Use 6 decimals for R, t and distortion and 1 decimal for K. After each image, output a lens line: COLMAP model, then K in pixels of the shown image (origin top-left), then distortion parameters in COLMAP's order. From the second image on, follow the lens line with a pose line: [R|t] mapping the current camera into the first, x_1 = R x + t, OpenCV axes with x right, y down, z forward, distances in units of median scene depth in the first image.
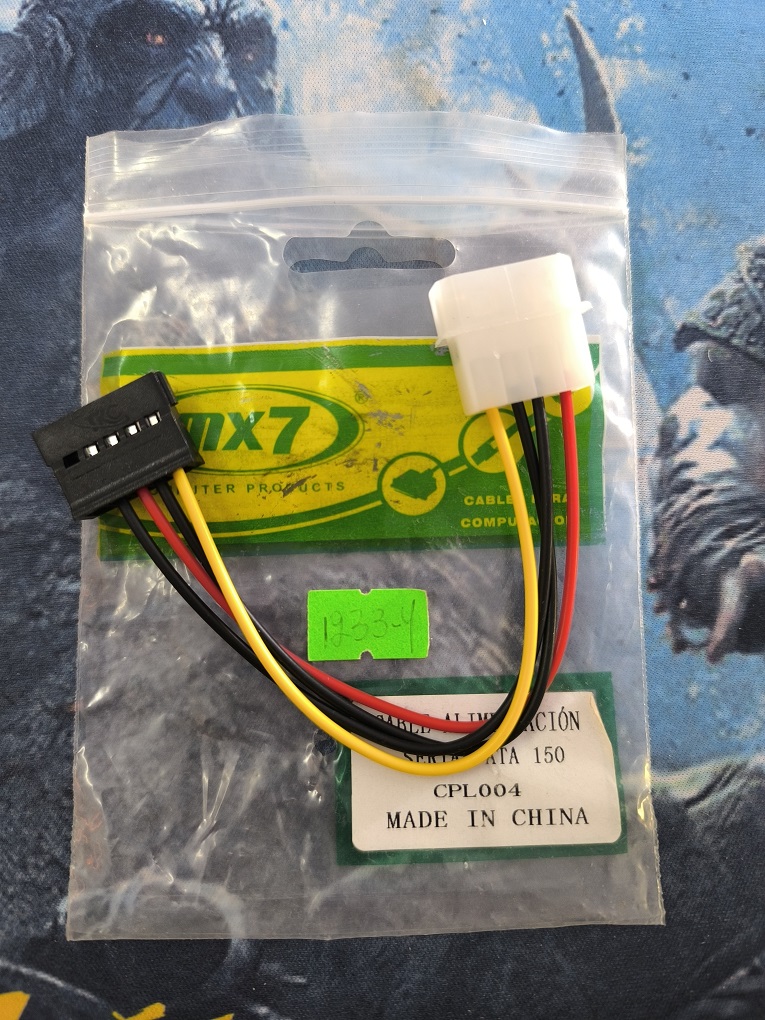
lens RADIAL K [[721.2, 0, 360.0], [0, 721.2, 483.0], [0, 0, 1]] dist [-0.035062, -0.008631]
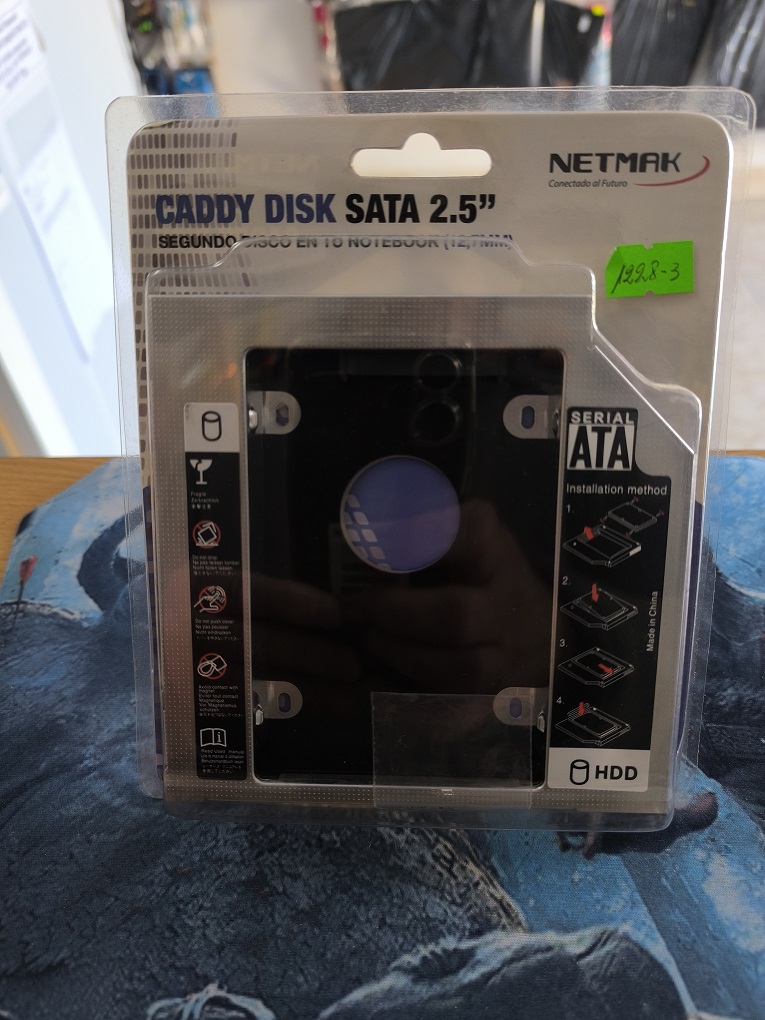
lens RADIAL K [[721.2, 0, 379.3], [0, 721.2, 499.2], [0, 0, 1]] dist [-0.035062, -0.008631]
pose [[0.998308, 0.013915, -0.056463, 0.114205], [-0.043852, 0.817818, -0.573804, 0.521155], [0.038192, 0.575309, 0.817044, -0.749733]]
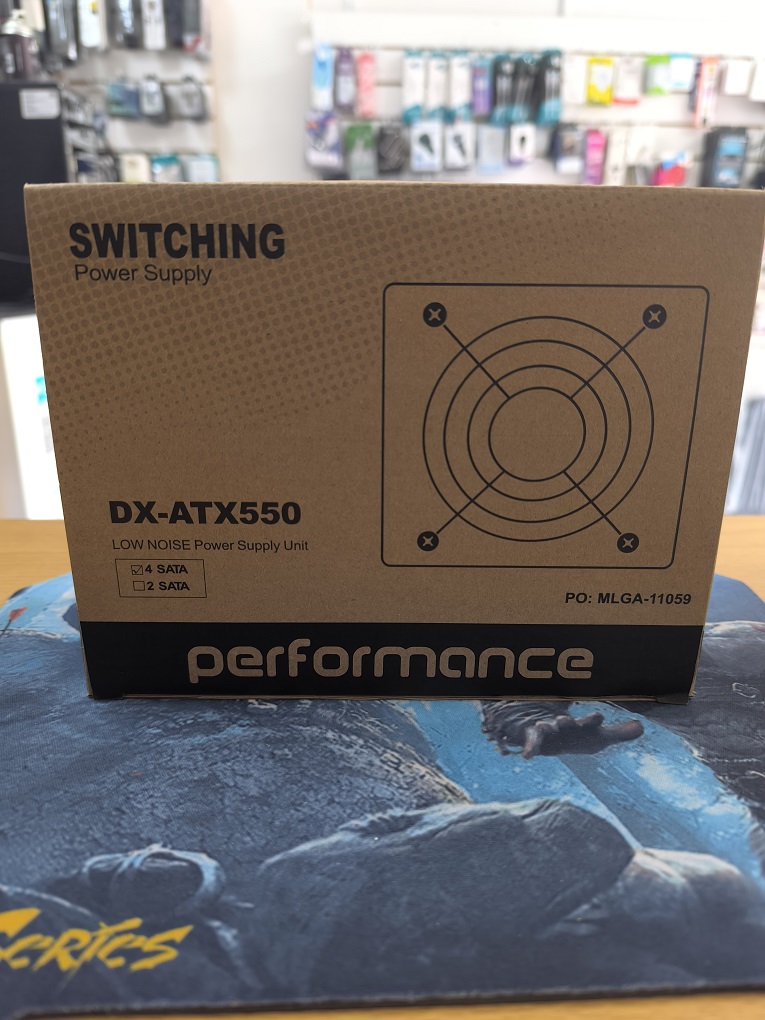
lens RADIAL K [[721.2, 0, 382.9], [0, 721.2, 514.7], [0, 0, 1]] dist [-0.035062, -0.008631]
pose [[0.999995, -0.003261, -0.000221, 0.161743], [0.001172, 0.420866, -0.907122, 1.519540], [0.003051, 0.907117, 0.420867, -0.217631]]
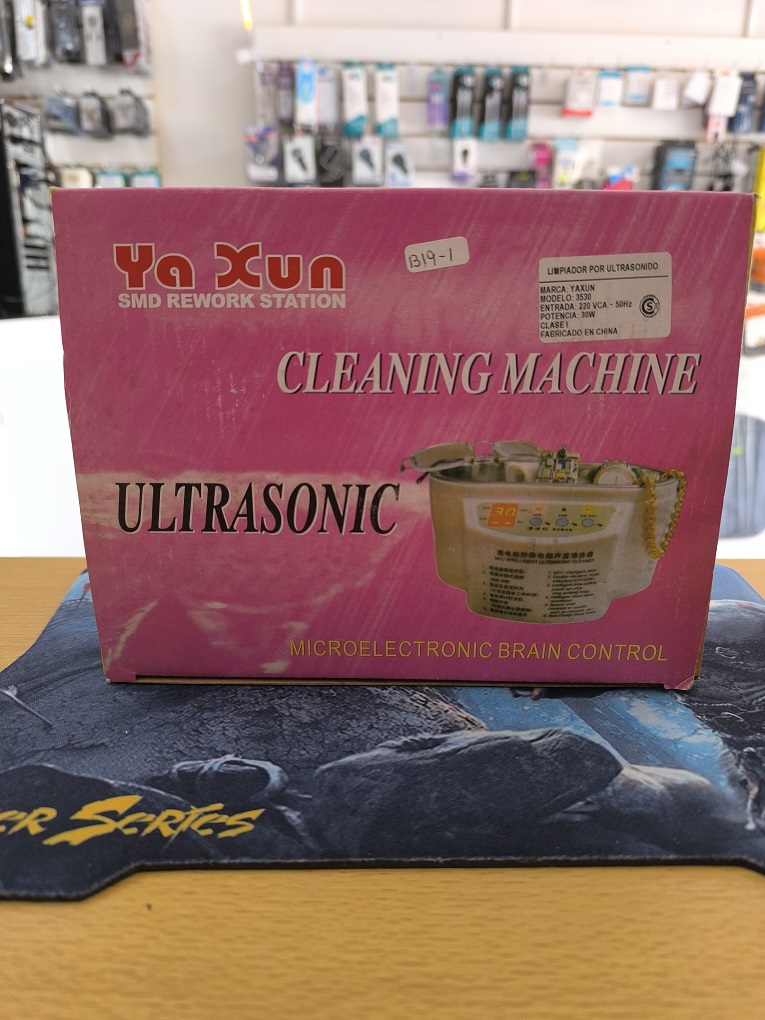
lens RADIAL K [[721.2, 0, 376.7], [0, 721.2, 506.1], [0, 0, 1]] dist [-0.035062, -0.008631]
pose [[0.999571, 0.005875, -0.028708, 0.113810], [-0.028724, 0.390273, -0.920251, 1.867091], [0.005797, 0.920680, 0.390274, -0.265160]]
